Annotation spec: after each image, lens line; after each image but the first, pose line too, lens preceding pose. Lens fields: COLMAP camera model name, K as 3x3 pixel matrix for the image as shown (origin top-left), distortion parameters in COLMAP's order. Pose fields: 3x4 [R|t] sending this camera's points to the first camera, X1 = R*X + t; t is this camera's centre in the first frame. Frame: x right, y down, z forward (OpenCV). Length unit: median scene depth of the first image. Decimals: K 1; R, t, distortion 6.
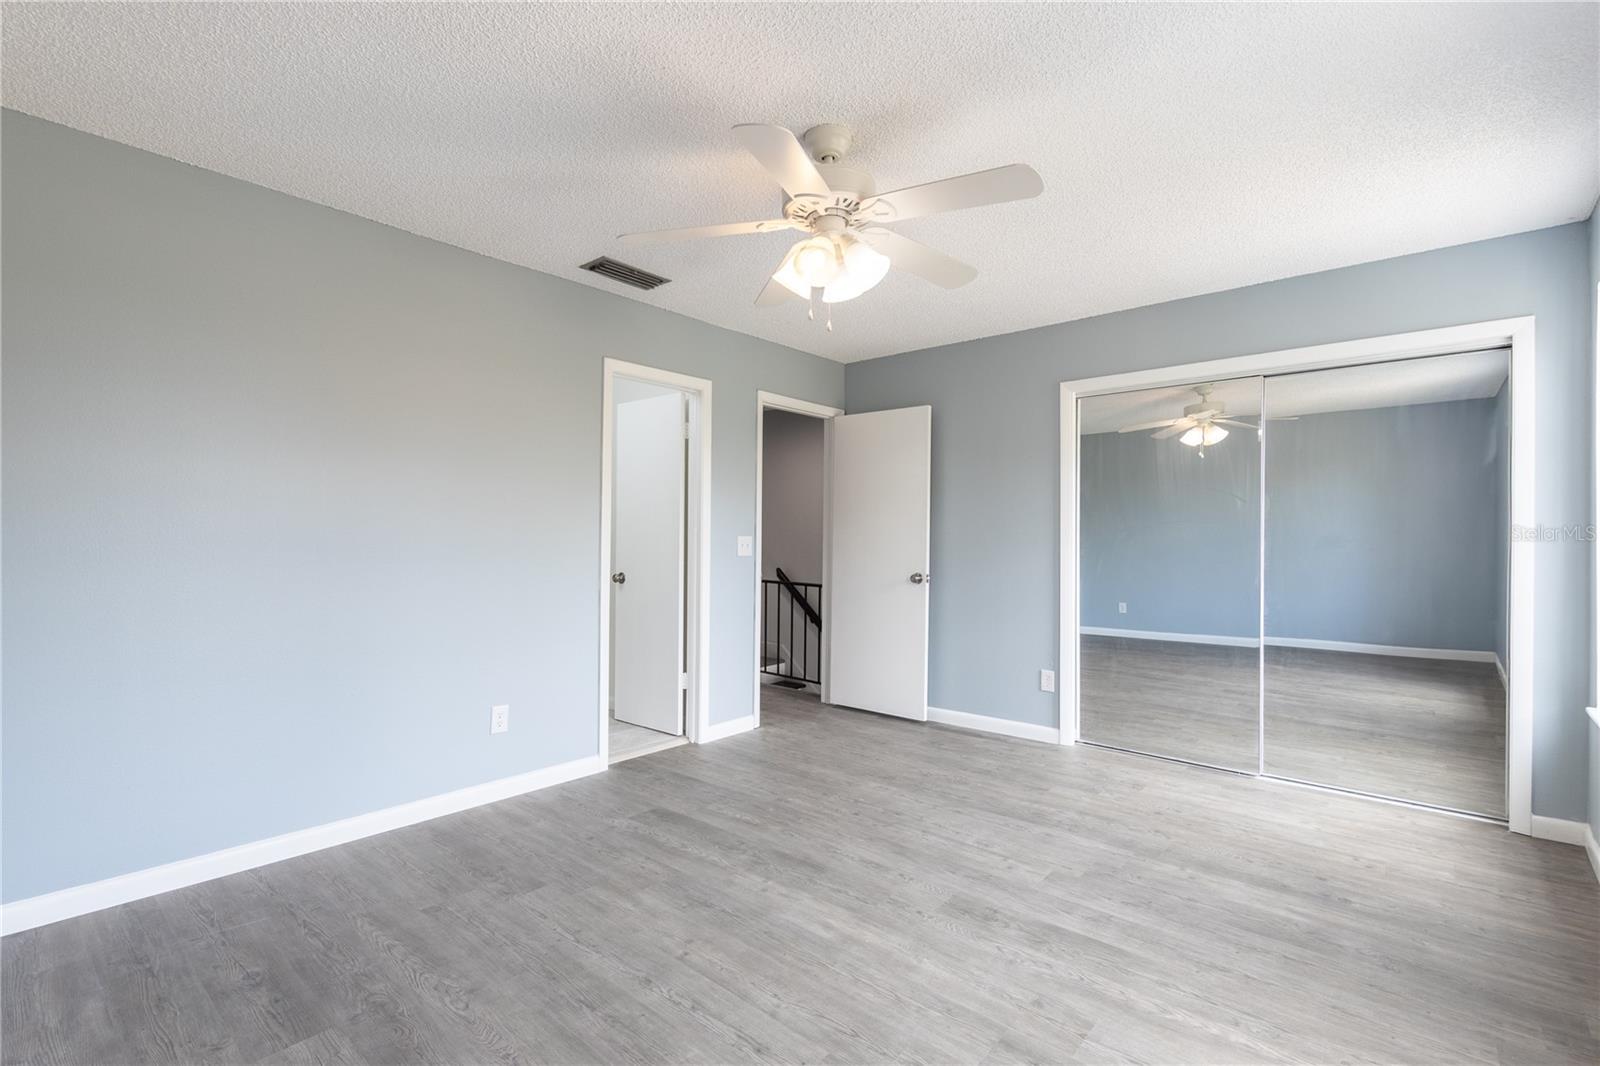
lens RADIAL K [[722.8, 0, 795.5], [0, 722.8, 540.5], [0, 0, 1]] dist [0.009417, -0.005145]
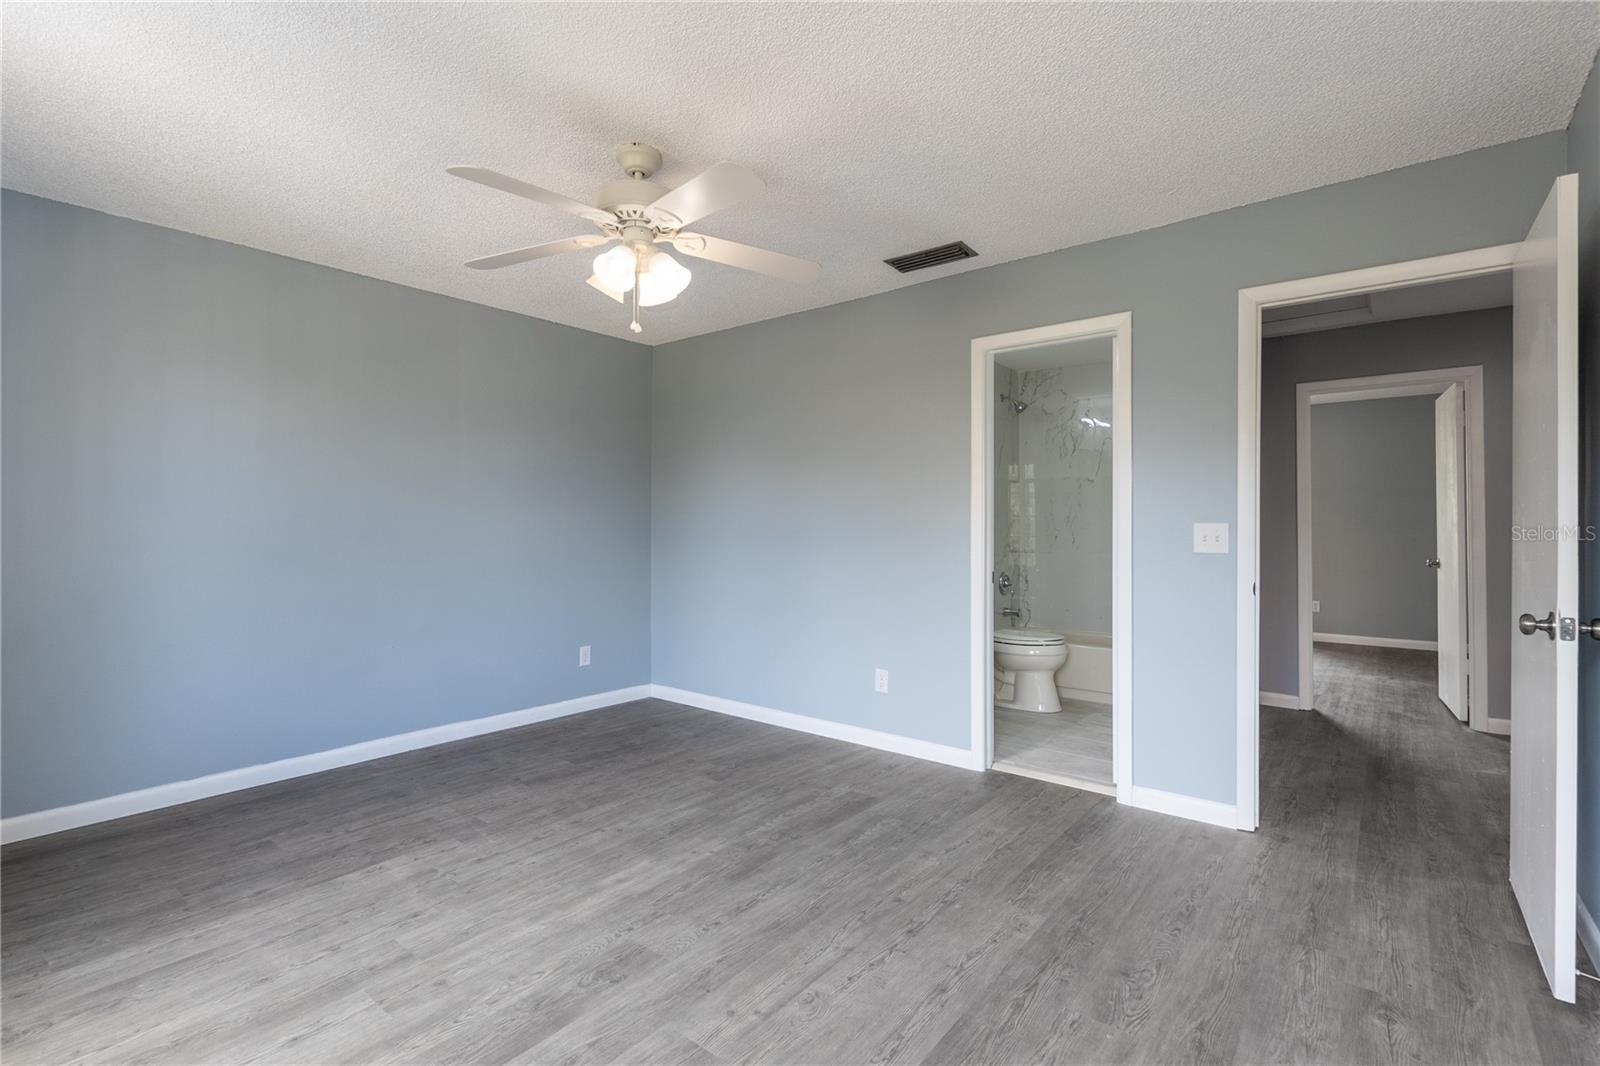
lens RADIAL K [[722.8, 0, 800.7], [0, 722.8, 529.4], [0, 0, 1]] dist [0.009417, -0.005145]
pose [[0.043505, -0.002316, -0.999051, 0.863732], [-0.000659, 0.999997, -0.002347, 0.001587], [0.999053, 0.000761, 0.043504, 0.916394]]
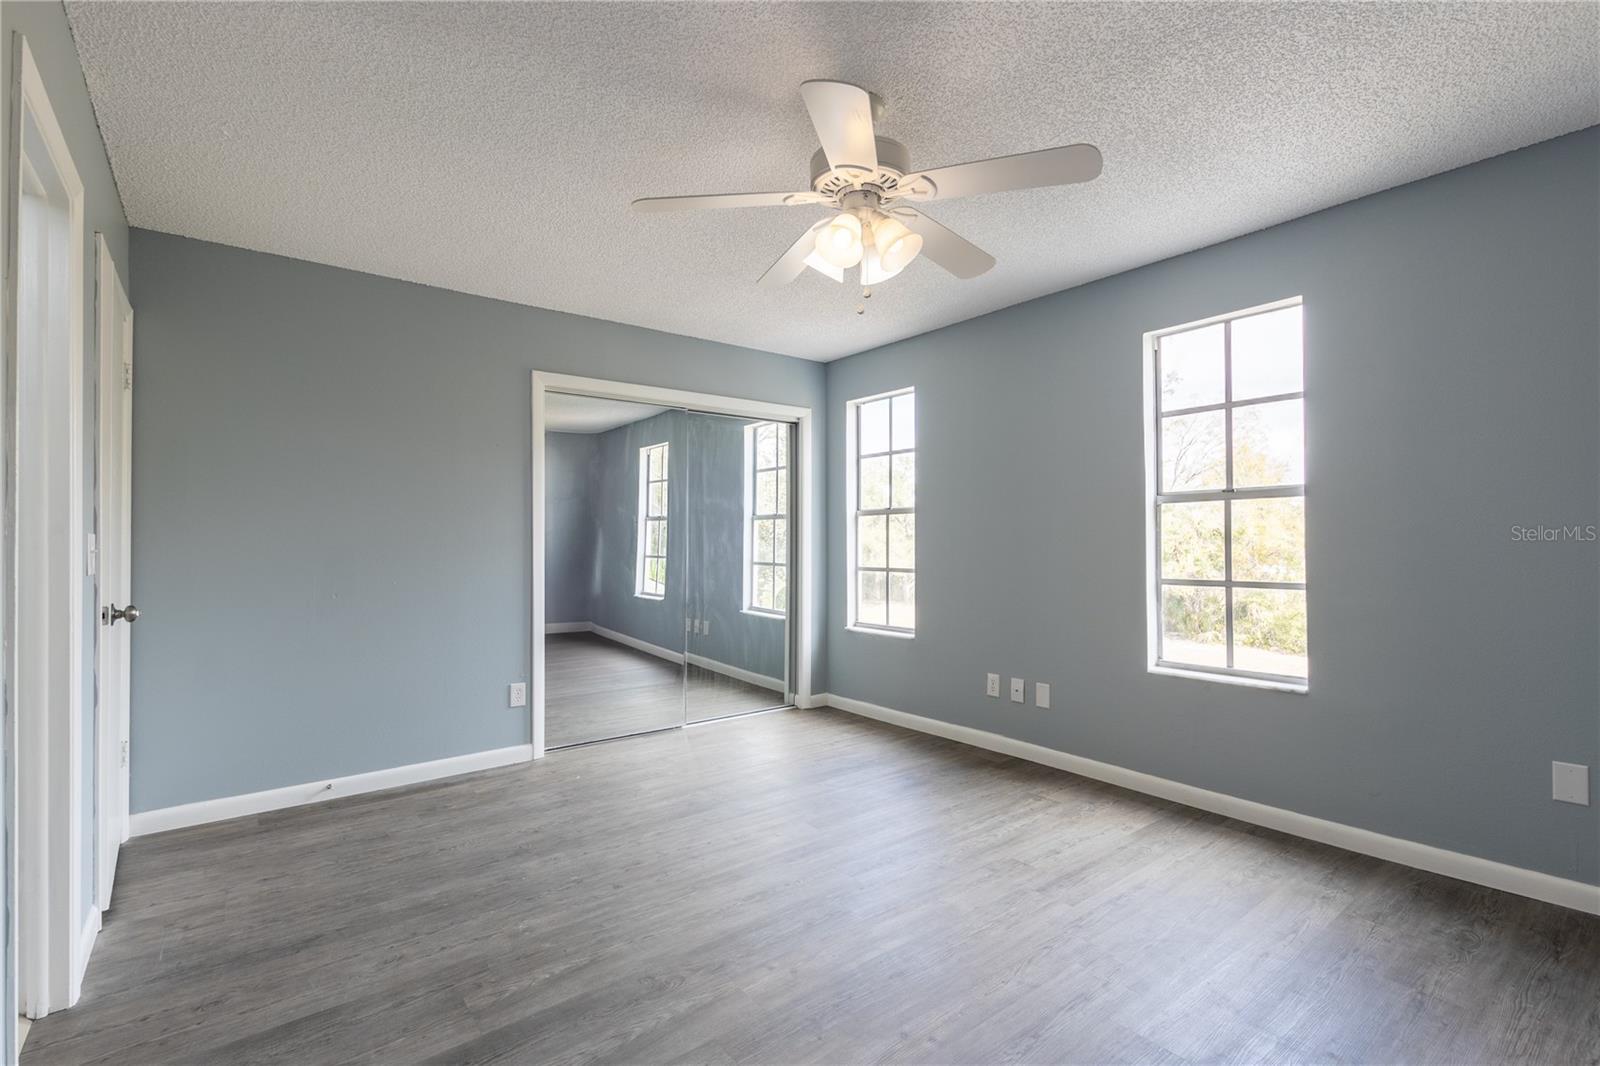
lens RADIAL K [[722.8, 0, 805.3], [0, 722.8, 540.2], [0, 0, 1]] dist [0.009417, -0.005145]
pose [[0.181210, -0.002937, 0.983440, -0.689404], [0.005219, 0.999984, 0.002025, 0.000051], [-0.983431, 0.004766, 0.181222, 0.690513]]
